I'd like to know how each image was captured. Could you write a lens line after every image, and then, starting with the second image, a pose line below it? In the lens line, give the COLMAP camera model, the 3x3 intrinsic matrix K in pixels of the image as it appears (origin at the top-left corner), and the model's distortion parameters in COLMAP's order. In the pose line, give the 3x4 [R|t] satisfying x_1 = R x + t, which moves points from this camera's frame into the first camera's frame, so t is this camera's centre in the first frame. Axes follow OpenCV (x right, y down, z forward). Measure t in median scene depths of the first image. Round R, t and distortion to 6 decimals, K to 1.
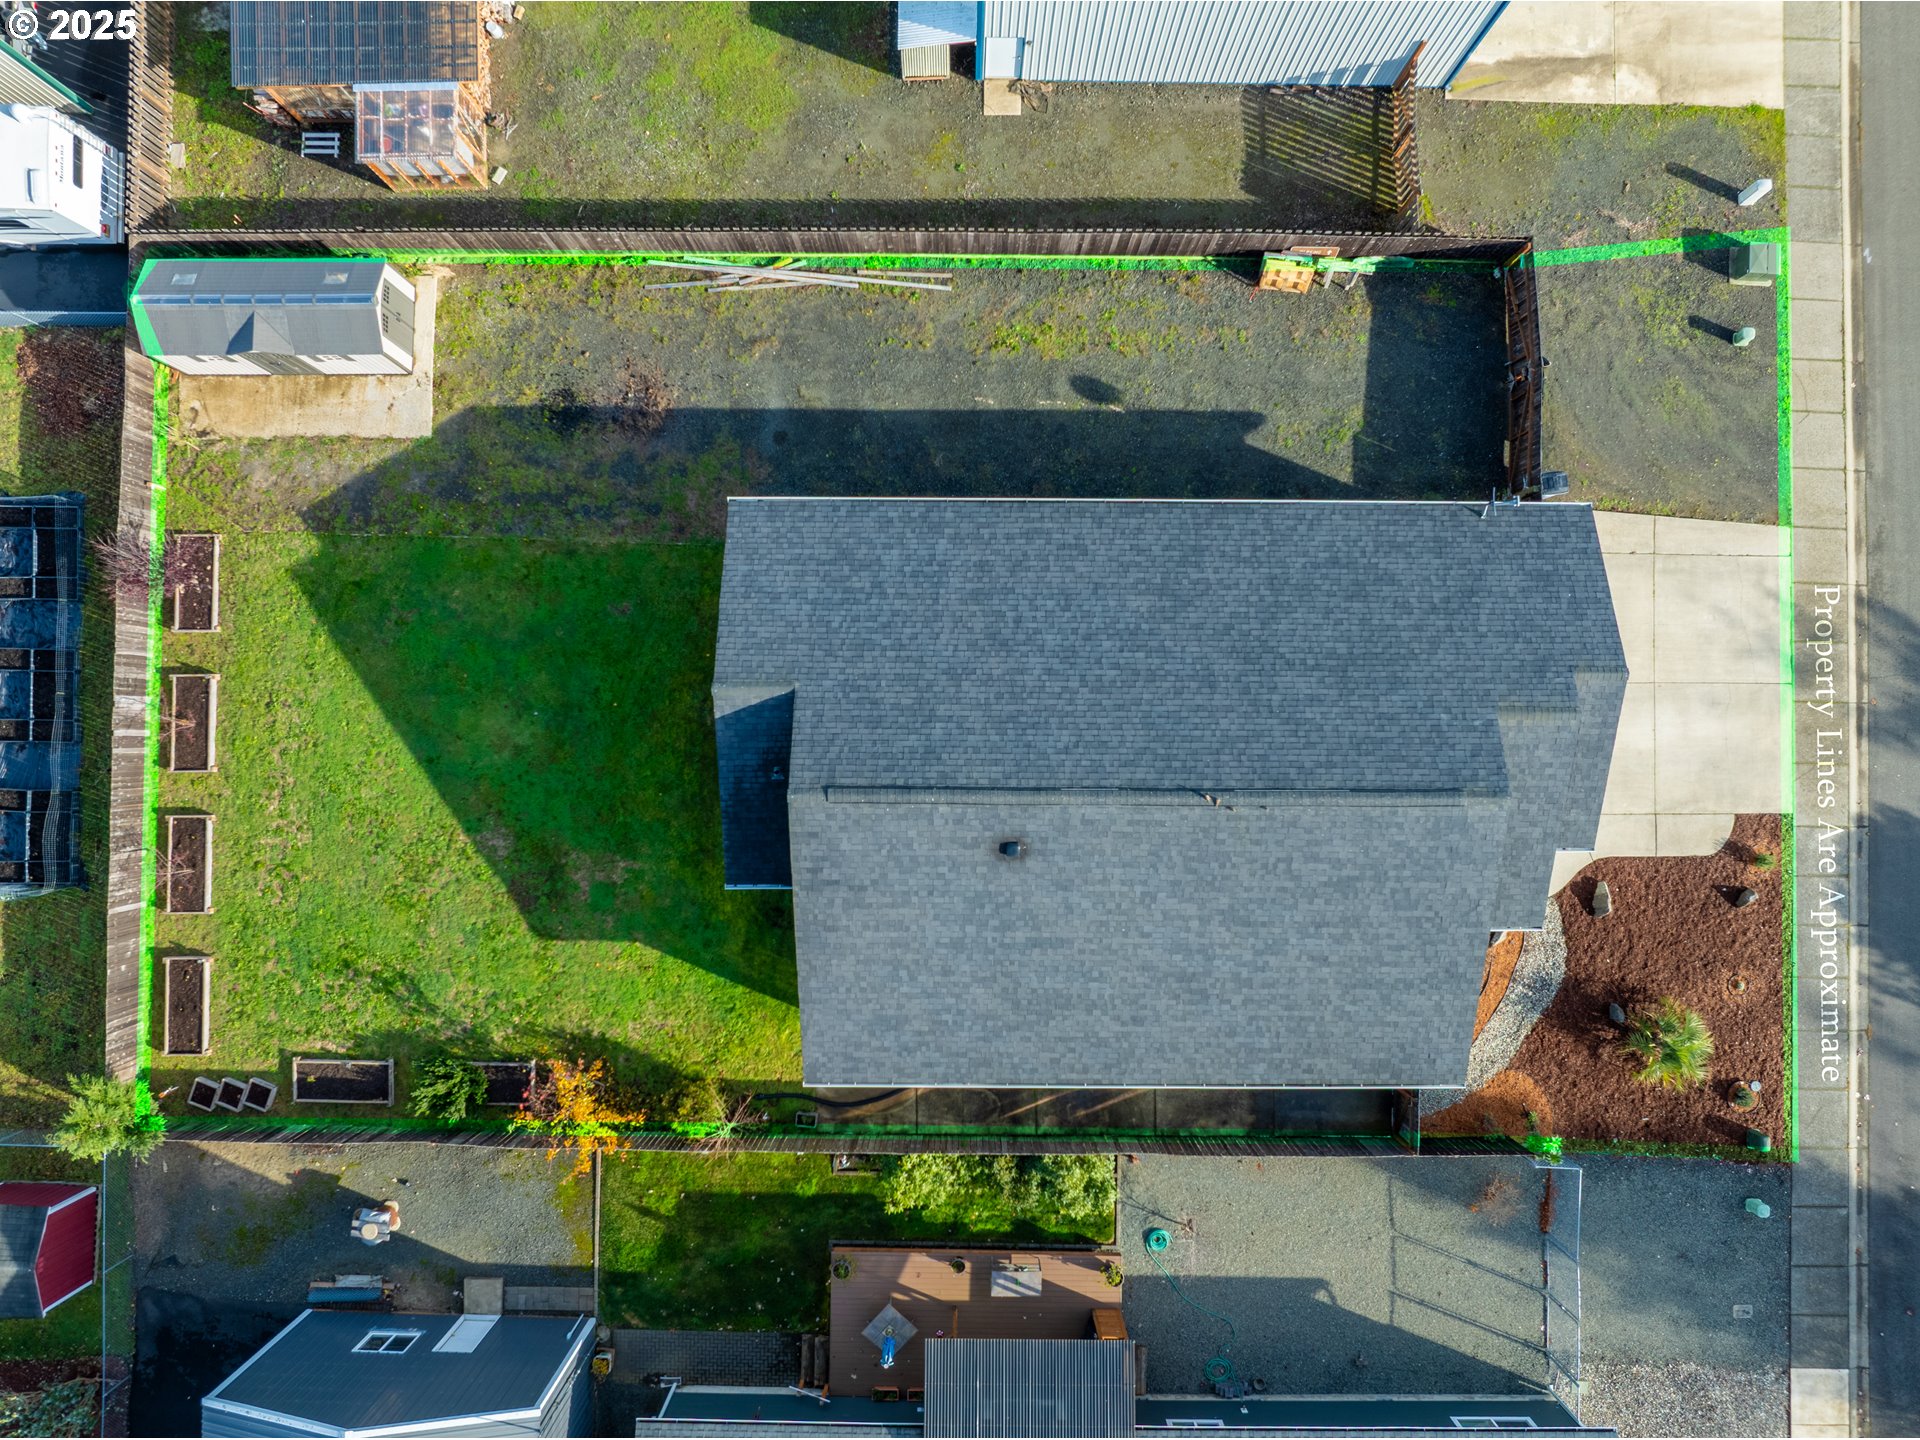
lens RADIAL K [[1334.1, 0, 962.7], [0, 1334.1, 720.2], [0, 0, 1]] dist [-0.036474, 0.011482]
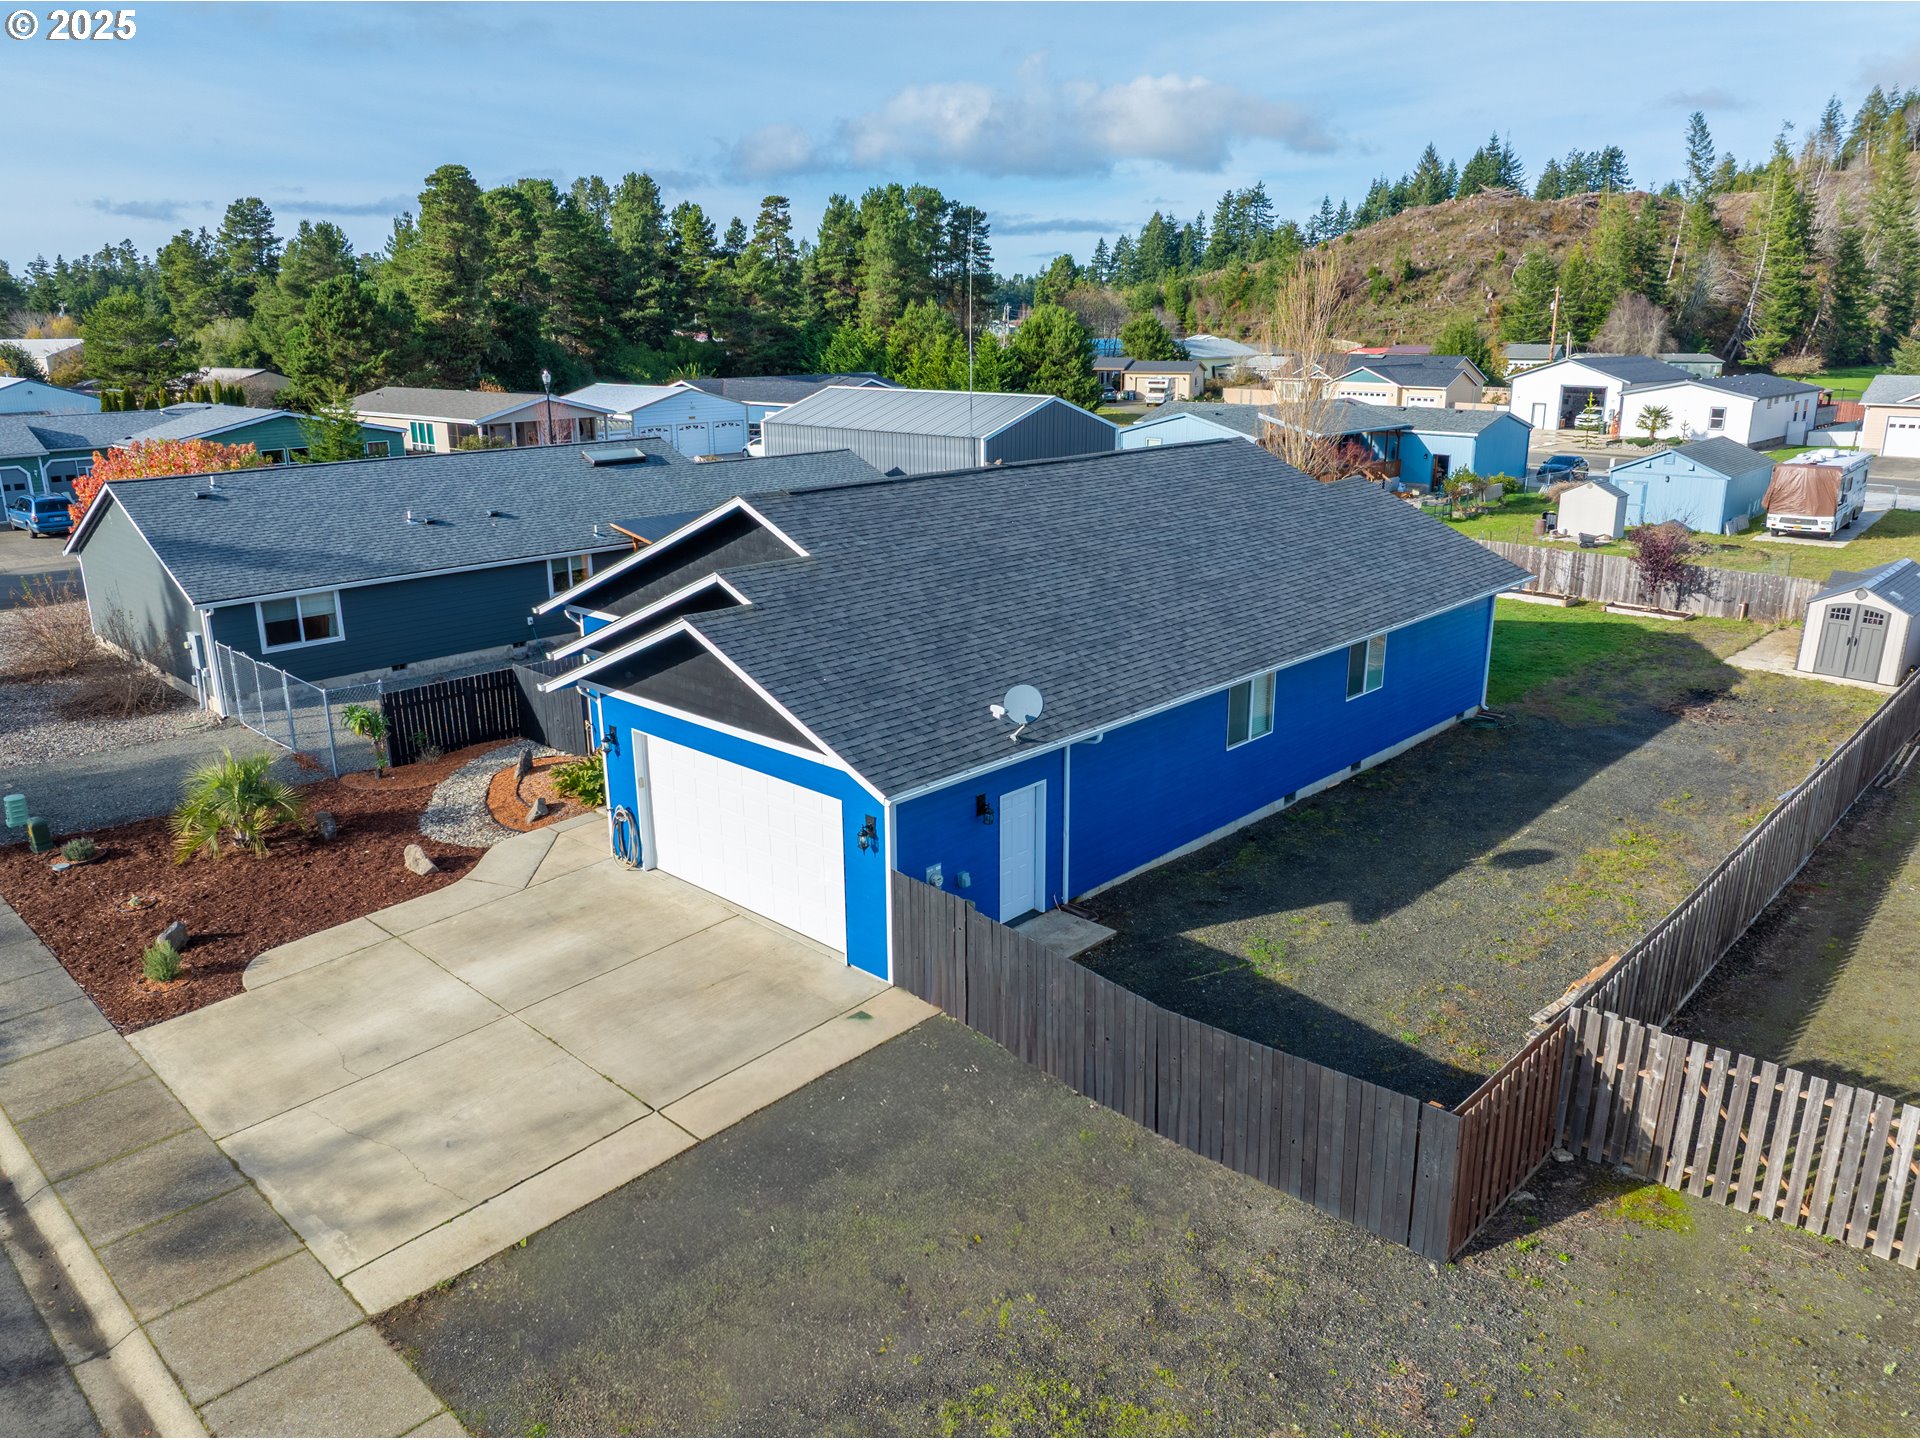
lens RADIAL K [[1334.1, 0, 963.6], [0, 1334.1, 717.3], [0, 0, 1]] dist [-0.036474, 0.011482]
pose [[-0.681012, 0.213136, -0.700568, 0.736572], [-0.731935, -0.169085, 0.660062, -0.471647], [0.022228, 0.962280, 0.271151, 0.755318]]
